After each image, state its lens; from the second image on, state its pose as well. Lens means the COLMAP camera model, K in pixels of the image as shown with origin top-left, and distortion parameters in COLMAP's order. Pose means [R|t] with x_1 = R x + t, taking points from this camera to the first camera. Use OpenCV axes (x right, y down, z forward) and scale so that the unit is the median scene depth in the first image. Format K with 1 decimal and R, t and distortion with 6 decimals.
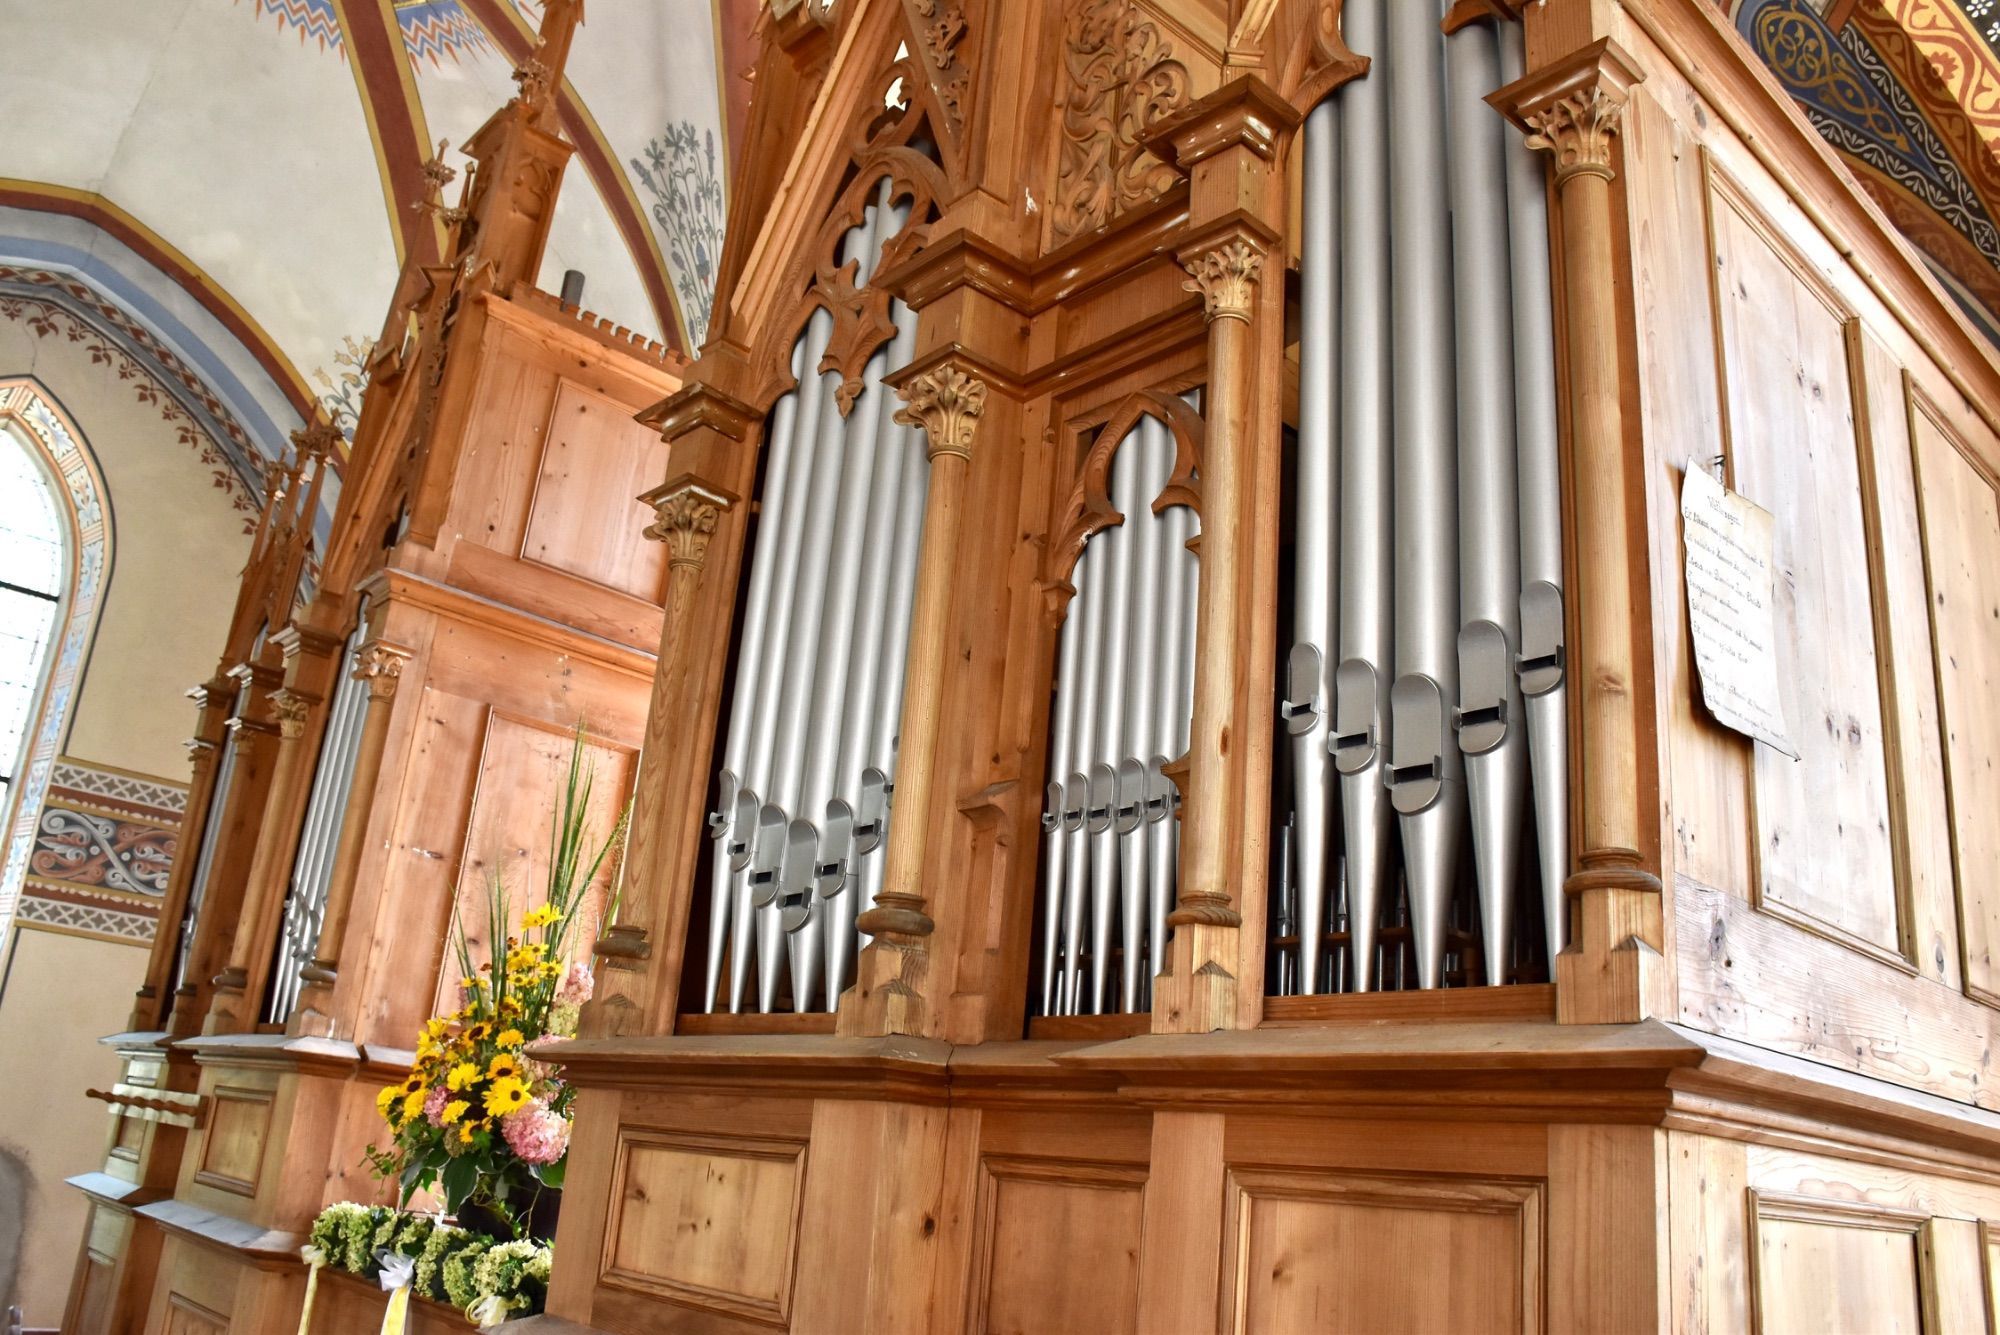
lens RADIAL K [[1571.6, 0, 990.3], [0, 1571.6, 675.2], [0, 0, 1]] dist [-0.147384, 0.106279]
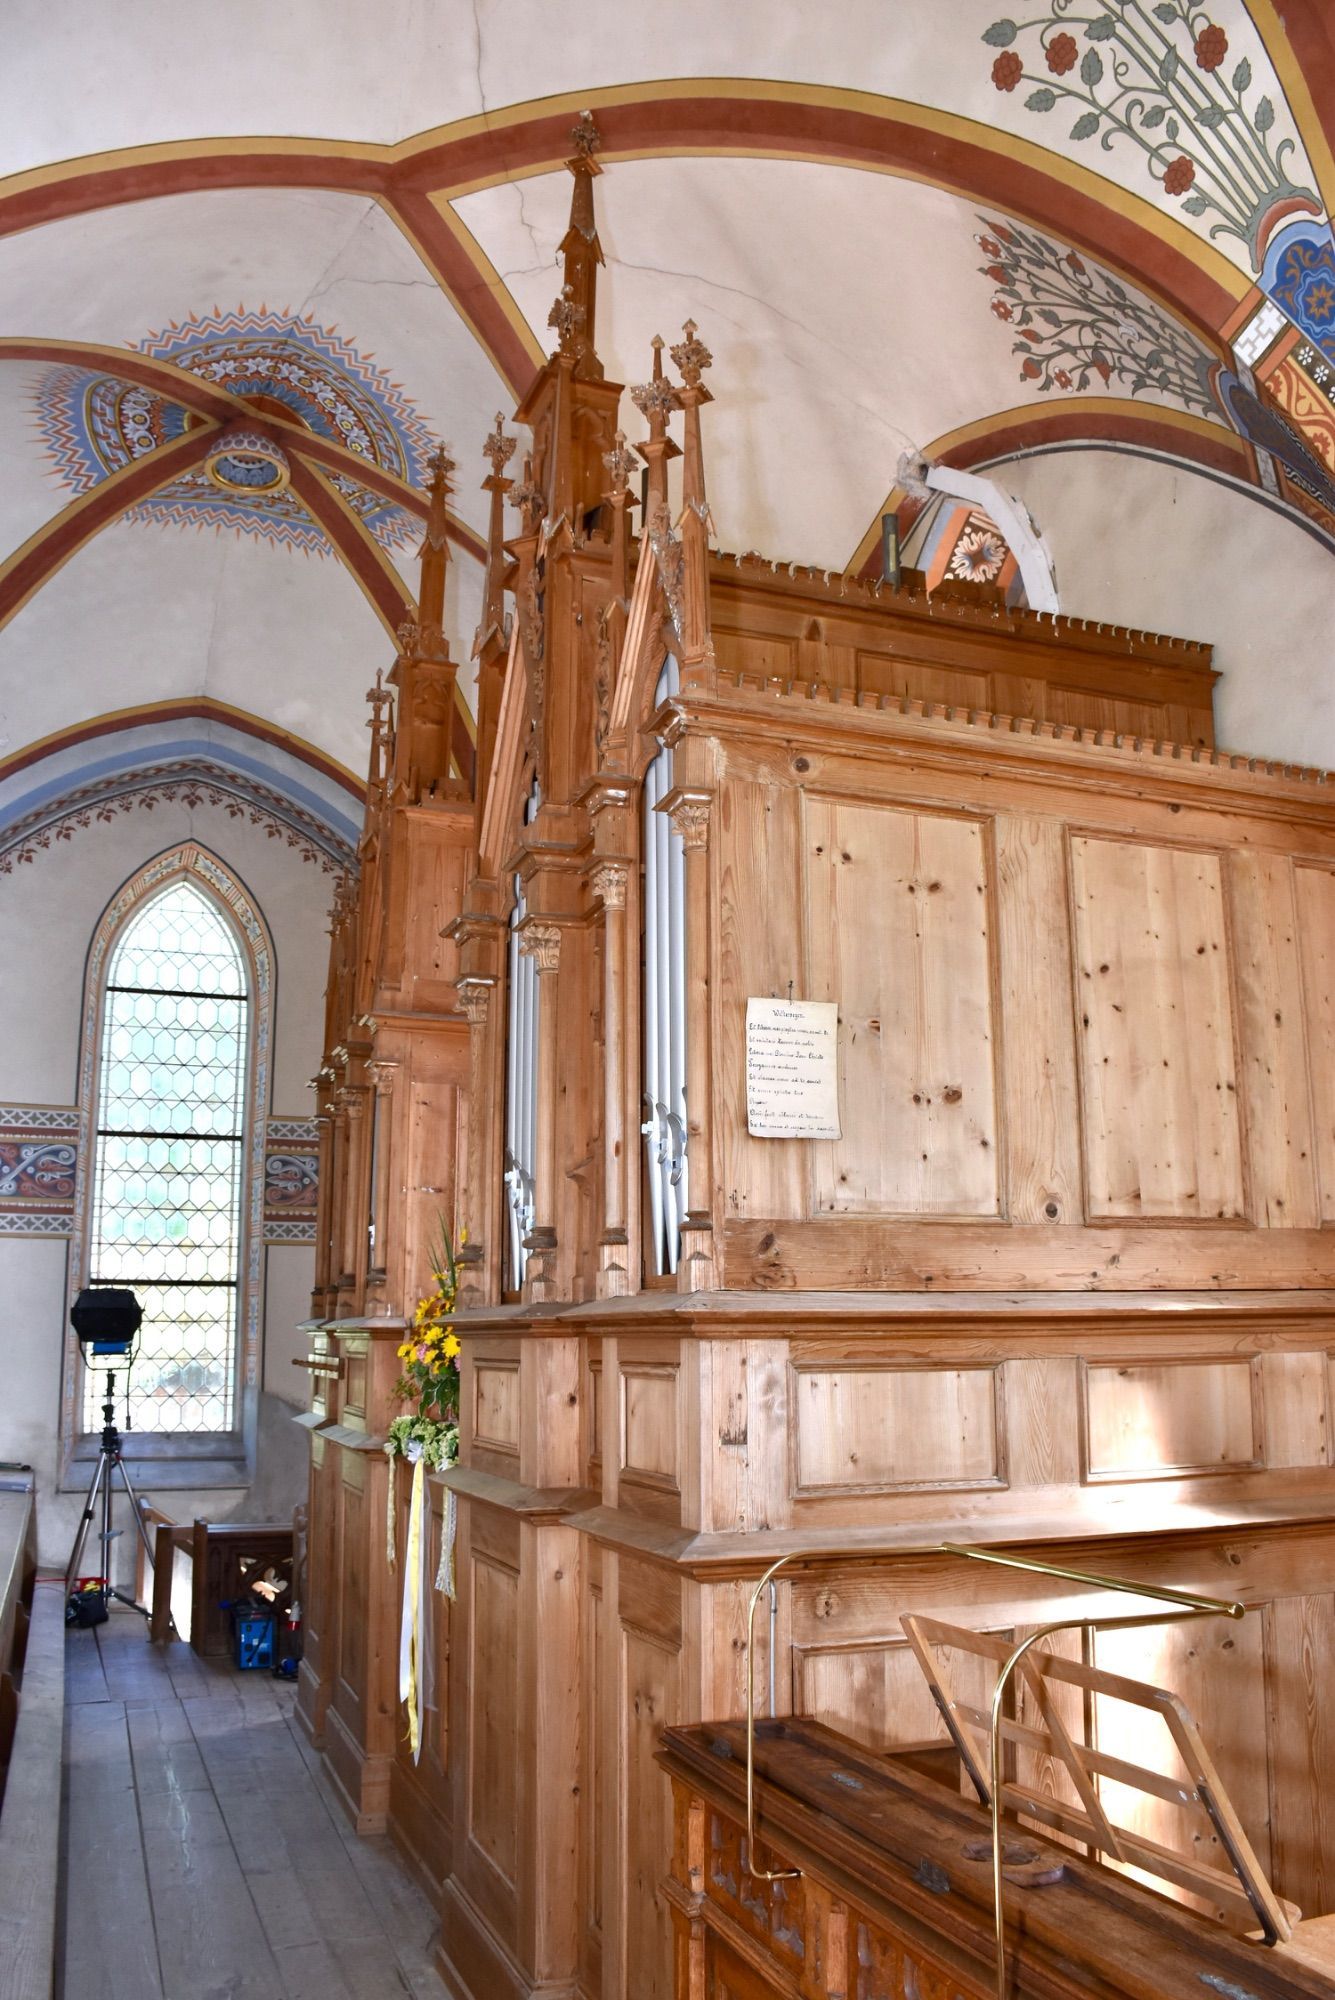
lens RADIAL K [[1655.9, 0, 736.4], [0, 1655.9, 976.1], [0, 0, 1]] dist [-0.148868, 0.143271]
pose [[0.931241, -0.166355, -0.324217, 0.519376], [0.193861, 0.979529, 0.054229, -0.131931], [0.308559, -0.113354, 0.944427, -0.459492]]
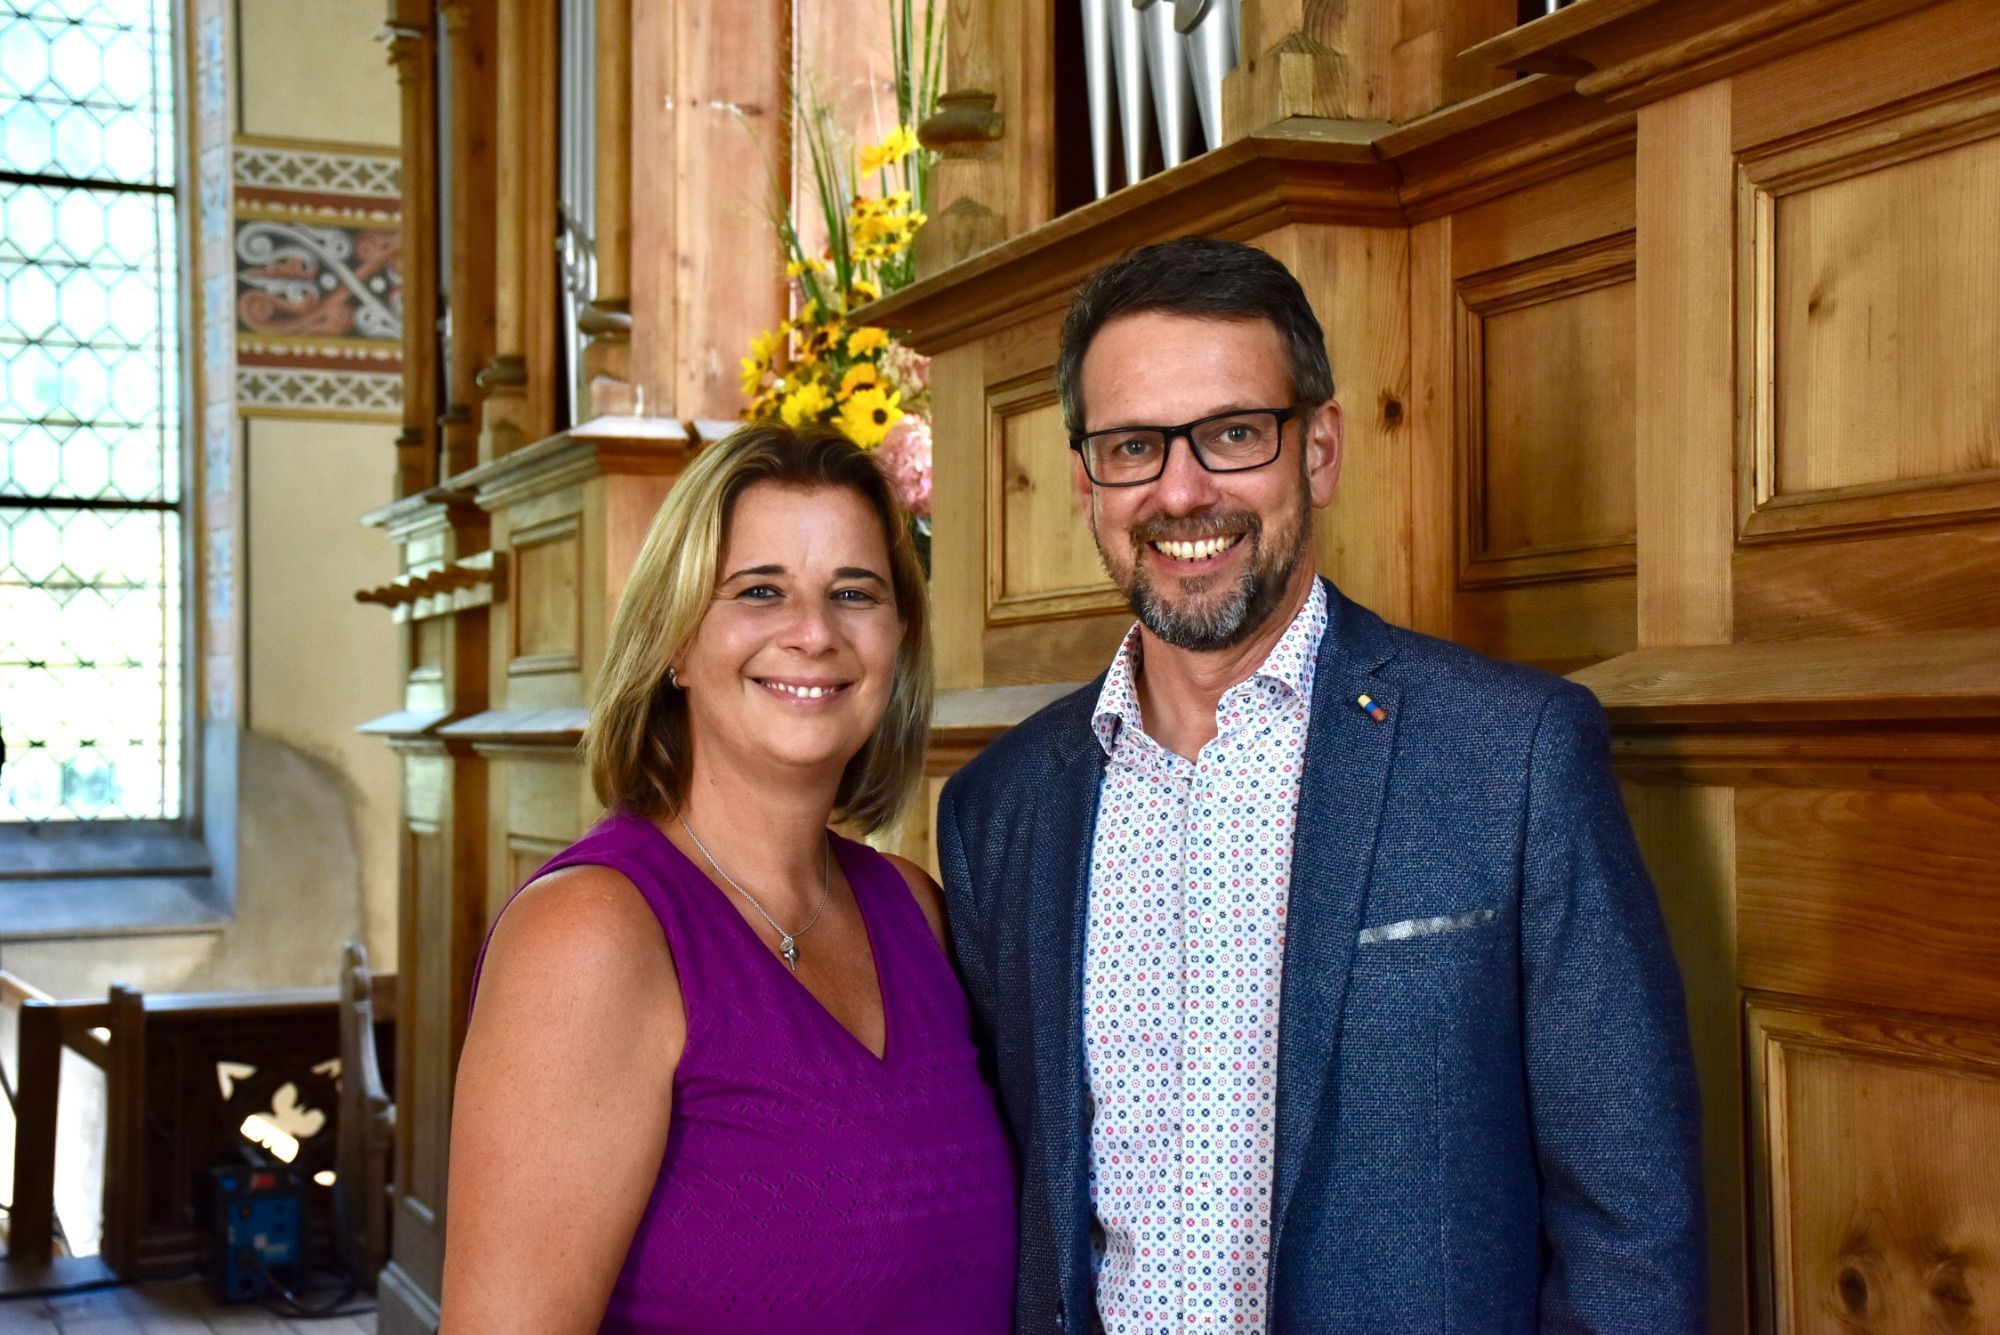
lens RADIAL K [[2899.4, 0, 1000.0], [0, 2899.4, 667.5], [0, 0, 1]] dist [0.072878, 0.900716]
pose [[0.932651, -0.100853, -0.346396, 0.125020], [0.188203, 0.955147, 0.228636, 0.088596], [0.307801, -0.278430, 0.909800, -0.101177]]
